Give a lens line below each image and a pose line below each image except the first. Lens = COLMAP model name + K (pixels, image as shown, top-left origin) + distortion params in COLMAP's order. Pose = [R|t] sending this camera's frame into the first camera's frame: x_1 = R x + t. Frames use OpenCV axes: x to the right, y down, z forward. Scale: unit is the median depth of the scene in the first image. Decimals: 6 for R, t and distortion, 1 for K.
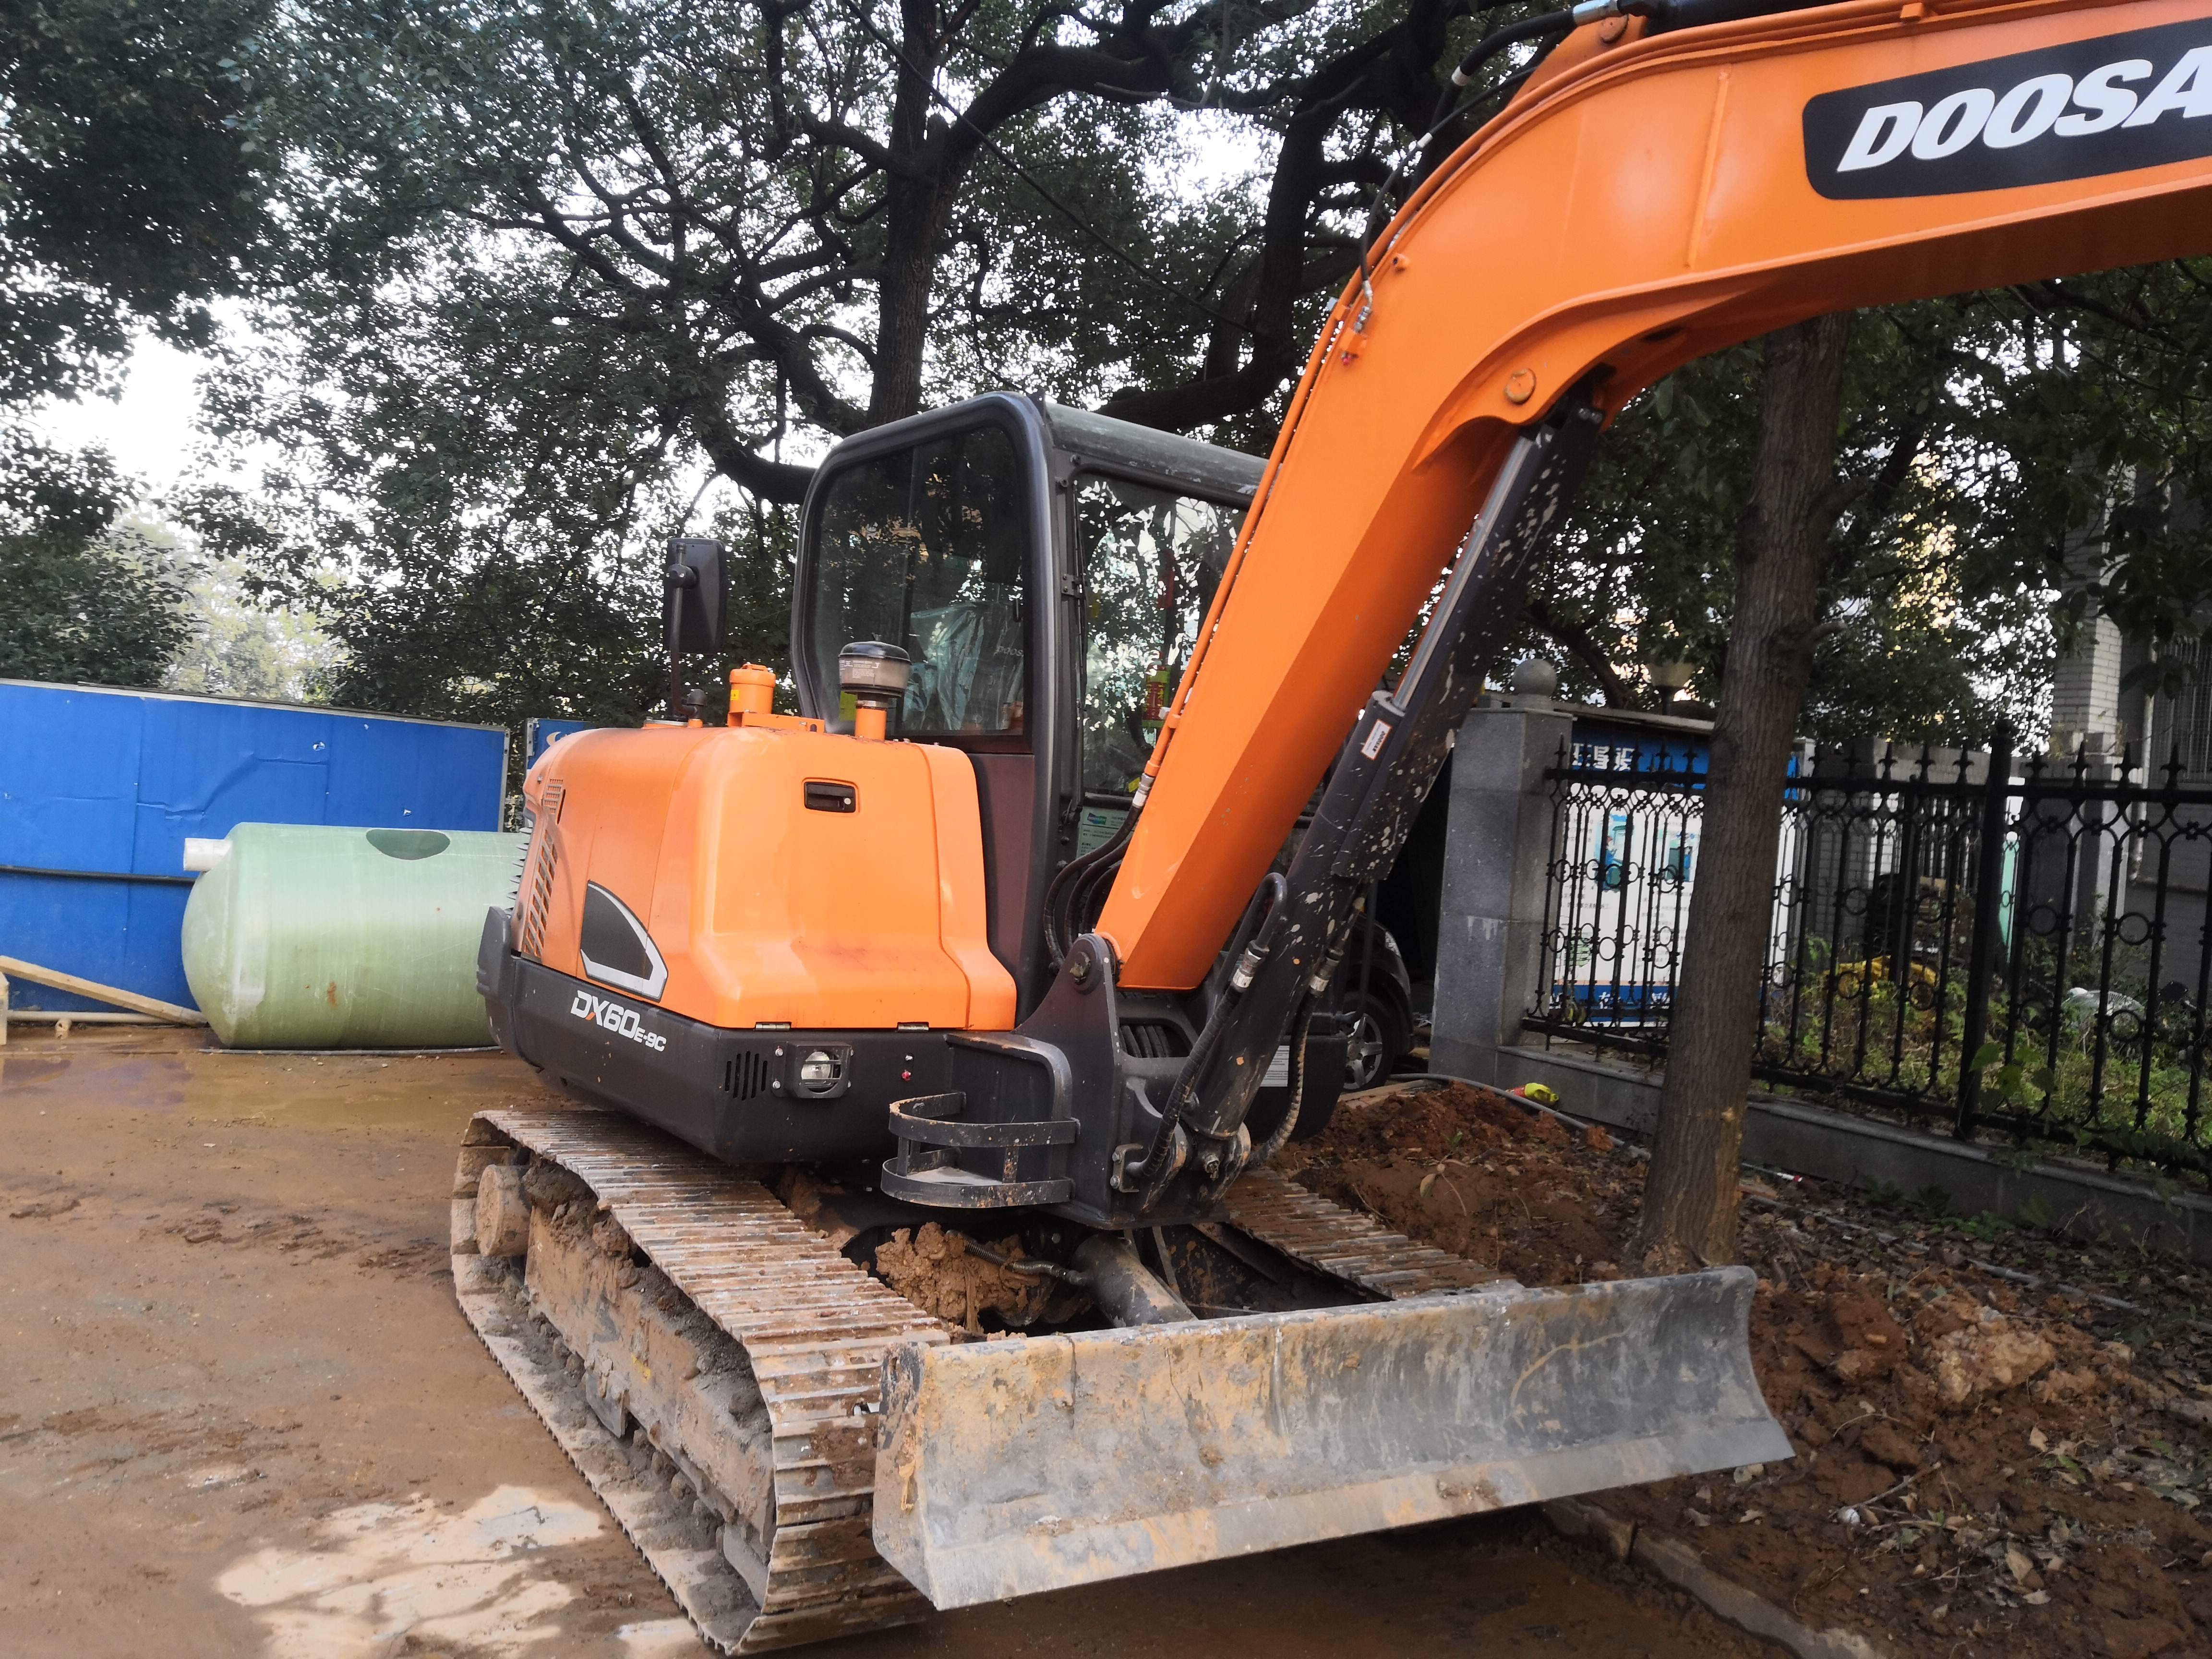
lens RADIAL K [[1682.4, 0, 1108.3], [0, 1682.4, 821.1], [0, 0, 1]] dist [-0.008903, 0.046456]
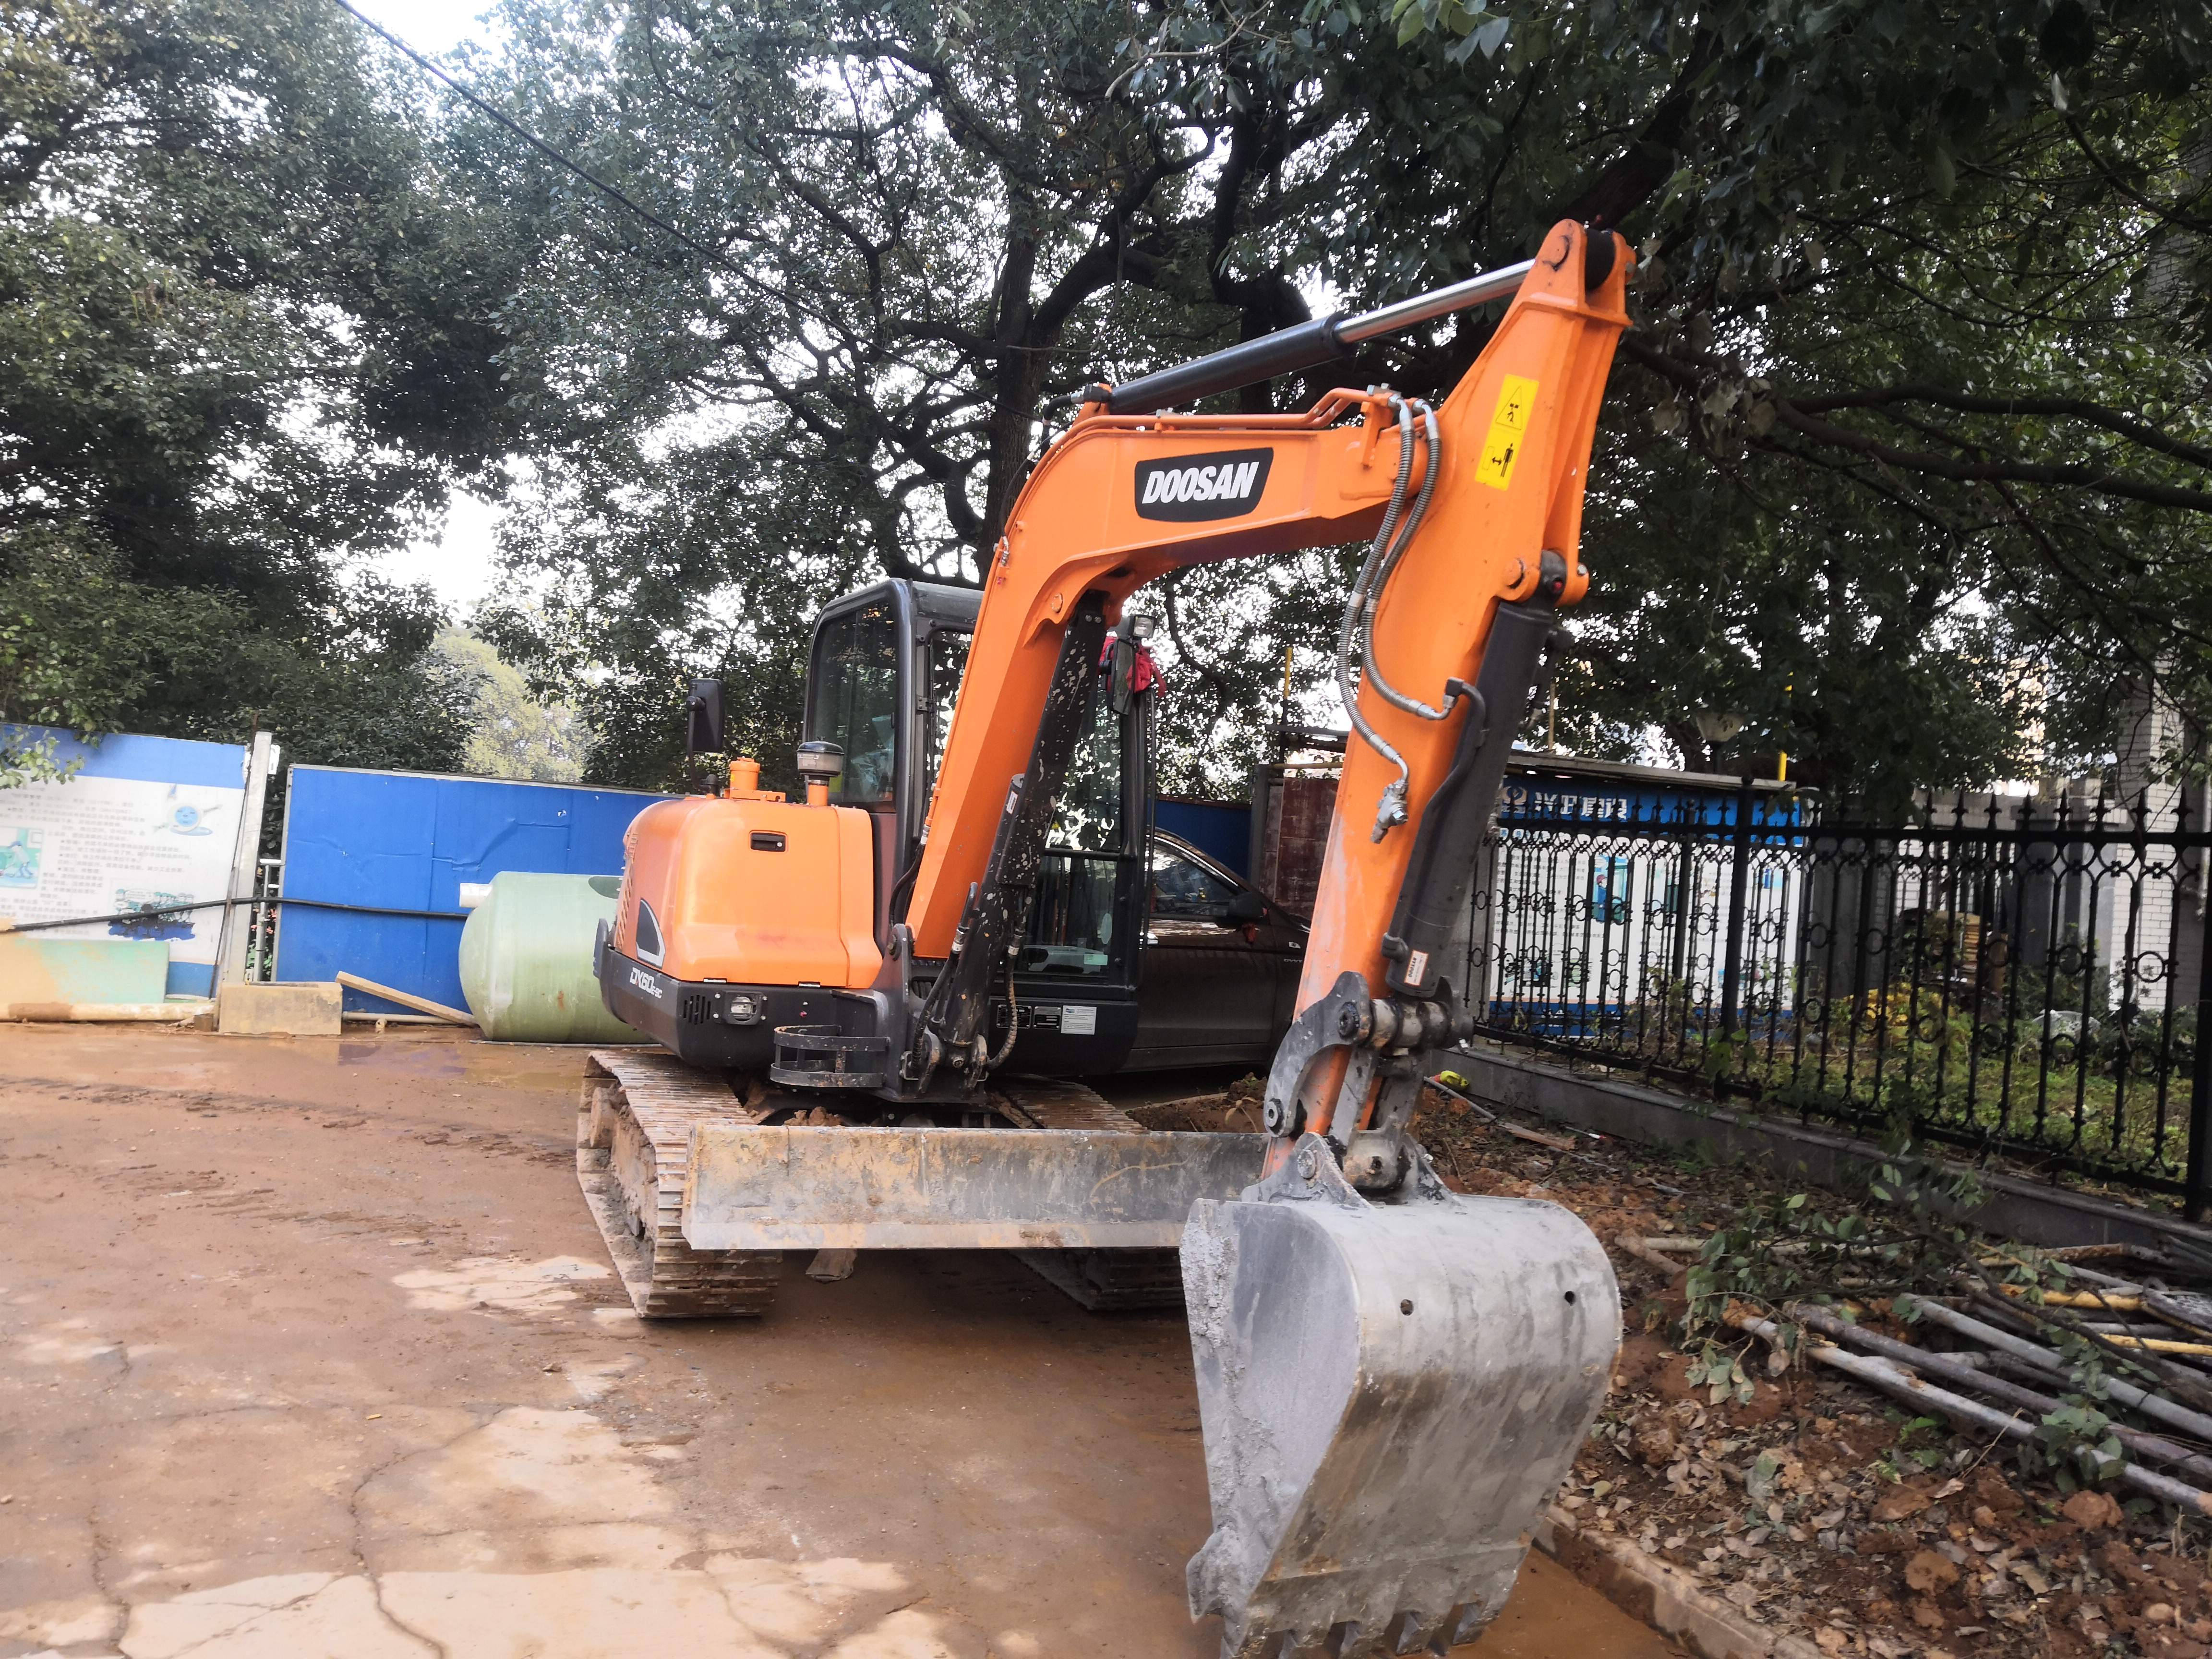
lens RADIAL K [[1682.4, 0, 1108.3], [0, 1682.4, 821.1], [0, 0, 1]] dist [-0.008903, 0.046456]
pose [[0.984725, -0.012372, -0.173678, 0.190036], [0.006385, 0.999367, -0.034986, 0.010505], [0.174001, 0.033342, 0.984181, -0.227752]]
